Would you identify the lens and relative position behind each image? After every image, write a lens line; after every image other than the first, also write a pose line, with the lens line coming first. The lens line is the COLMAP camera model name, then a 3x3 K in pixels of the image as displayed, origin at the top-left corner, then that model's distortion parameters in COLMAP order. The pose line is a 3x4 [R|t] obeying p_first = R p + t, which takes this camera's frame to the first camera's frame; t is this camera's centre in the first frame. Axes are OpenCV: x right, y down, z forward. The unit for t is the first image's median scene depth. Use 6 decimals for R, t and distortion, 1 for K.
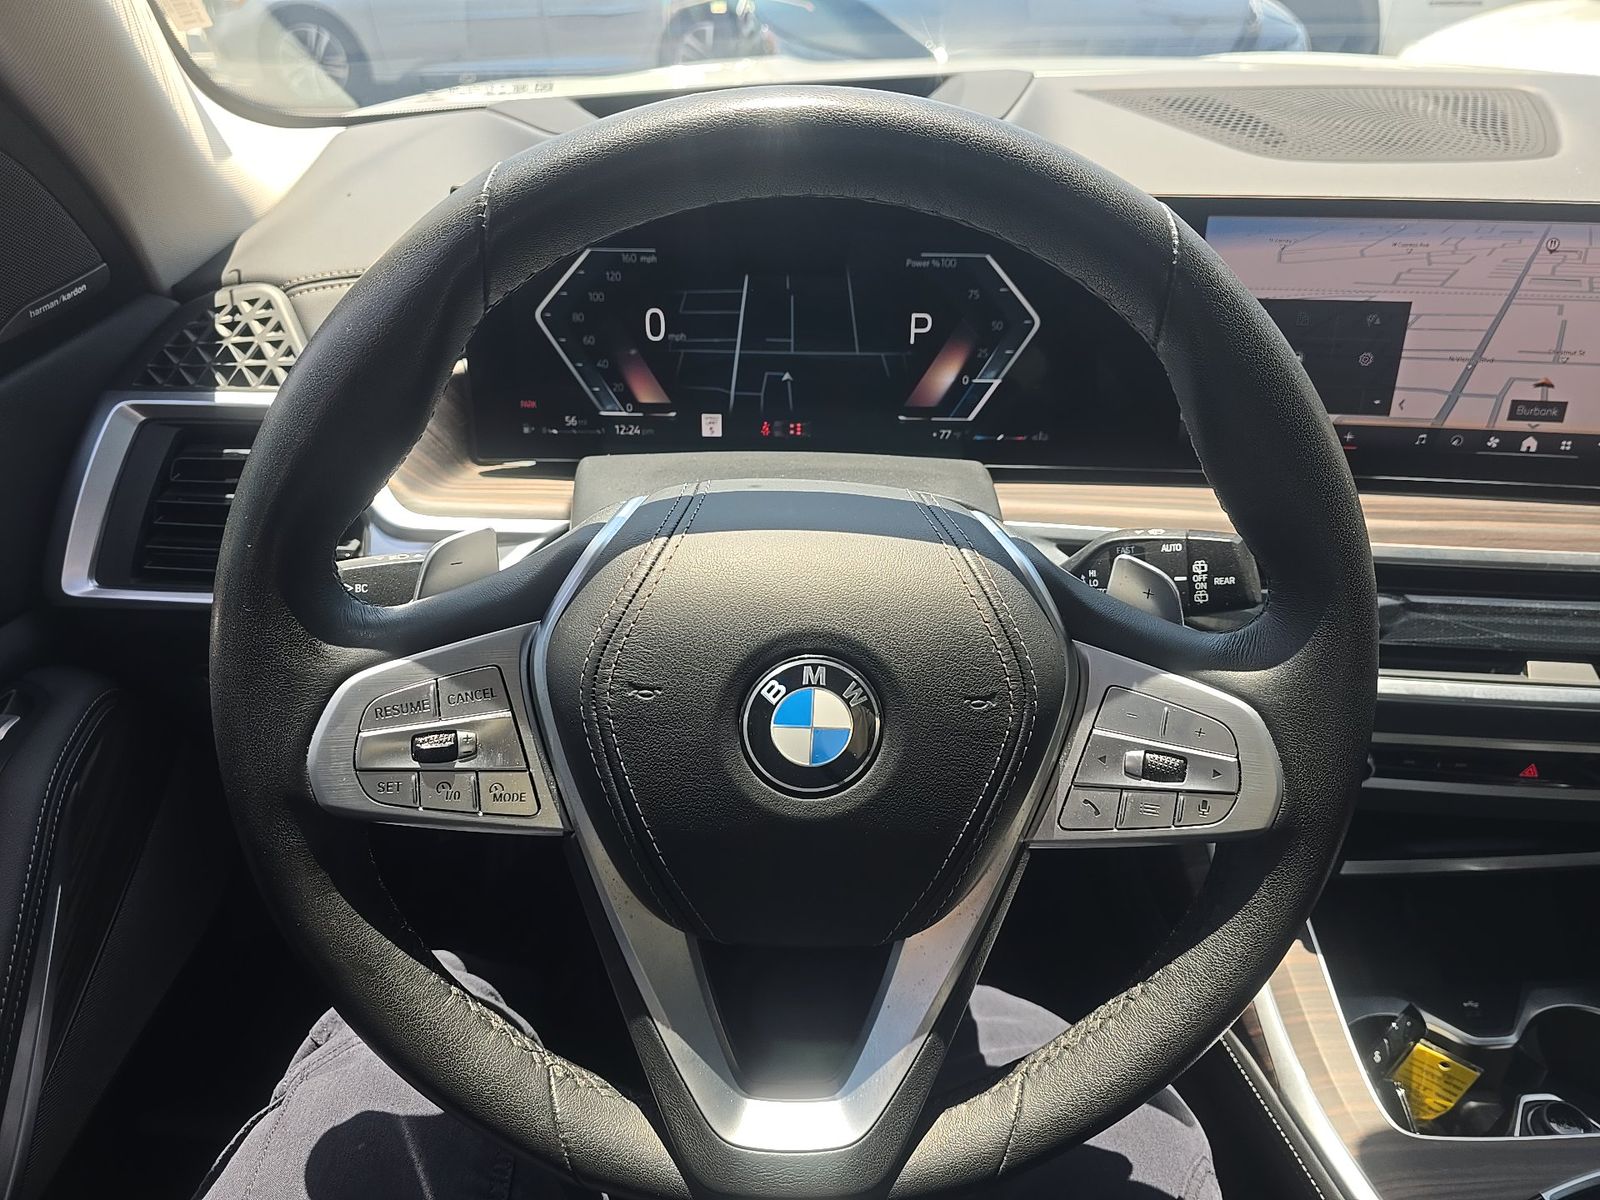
lens RADIAL K [[1087.5, 0, 805.5], [0, 1087.5, 593.8], [0, 0, 1]] dist [0.061738, -0.052228]
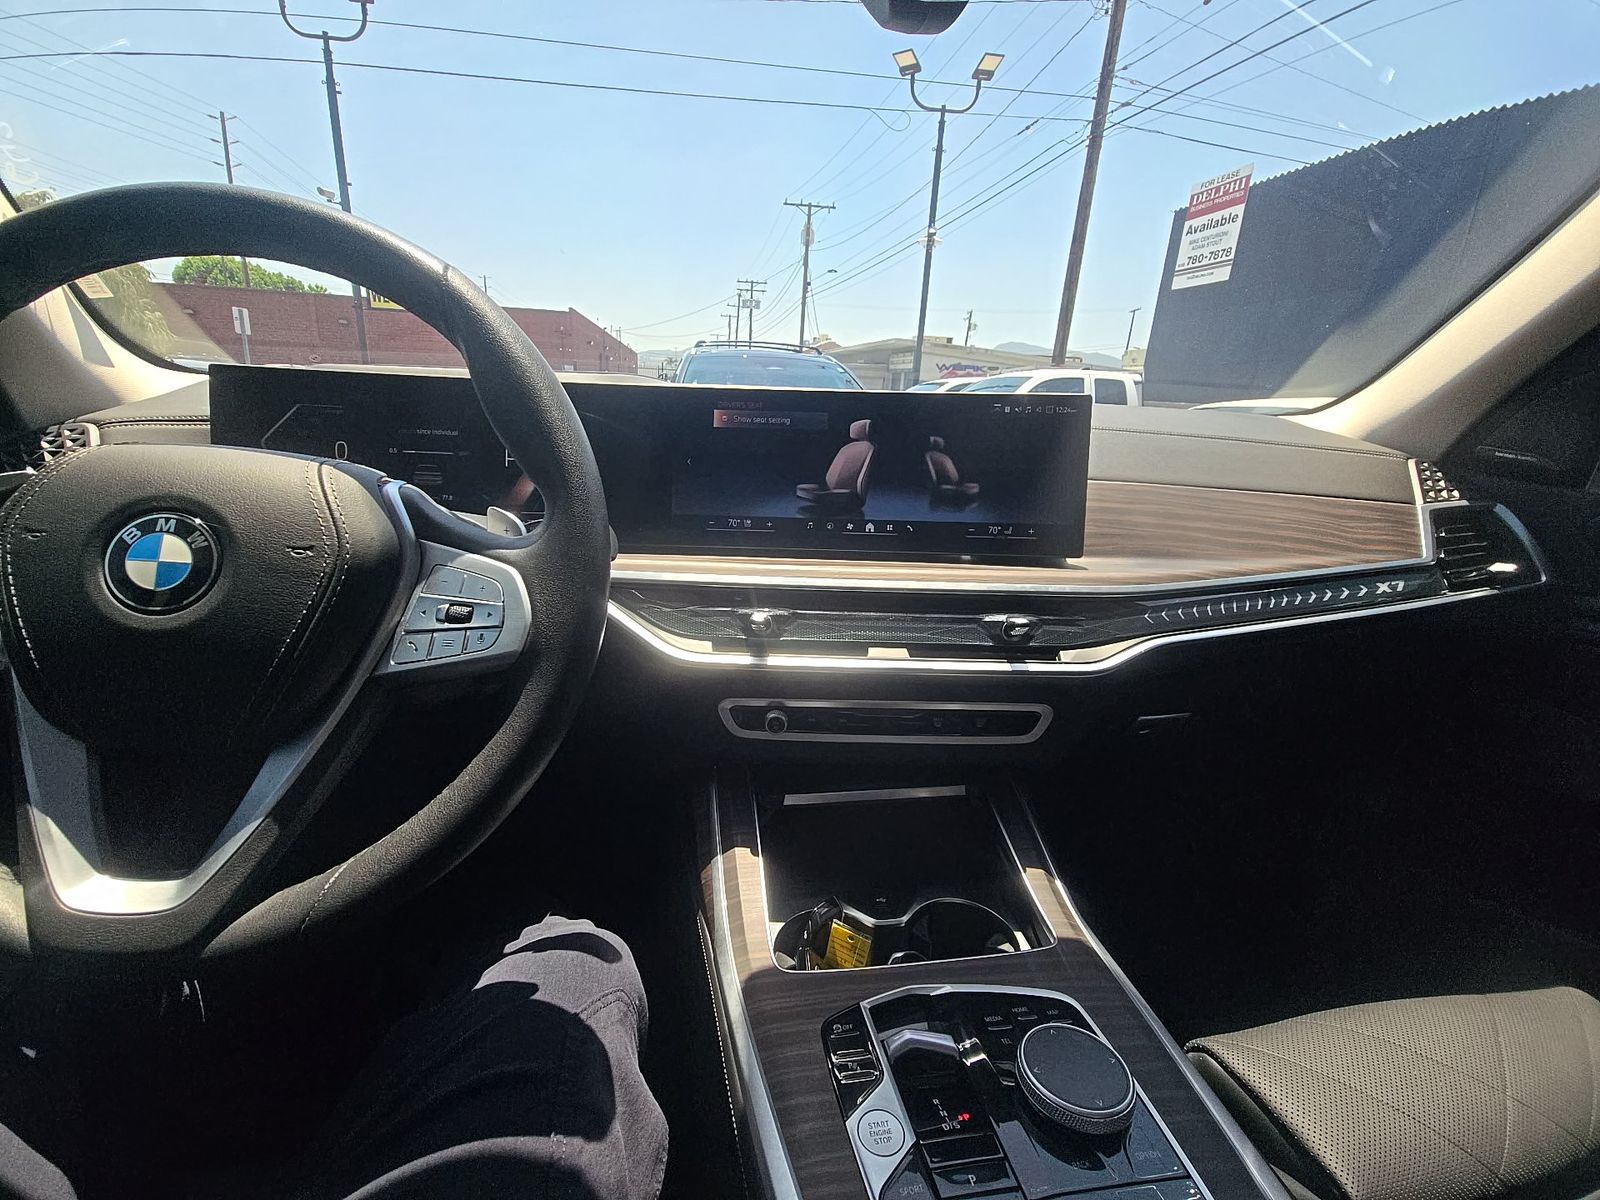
lens RADIAL K [[647.2, 0, 774.0], [0, 647.2, 582.6], [0, 0, 1]] dist [0.008593, -0.000269]
pose [[0.995988, 0.005898, 0.089287, 0.441695], [0.020372, 0.956675, -0.290443, 0.250446], [-0.087132, 0.291097, 0.952718, 0.082577]]
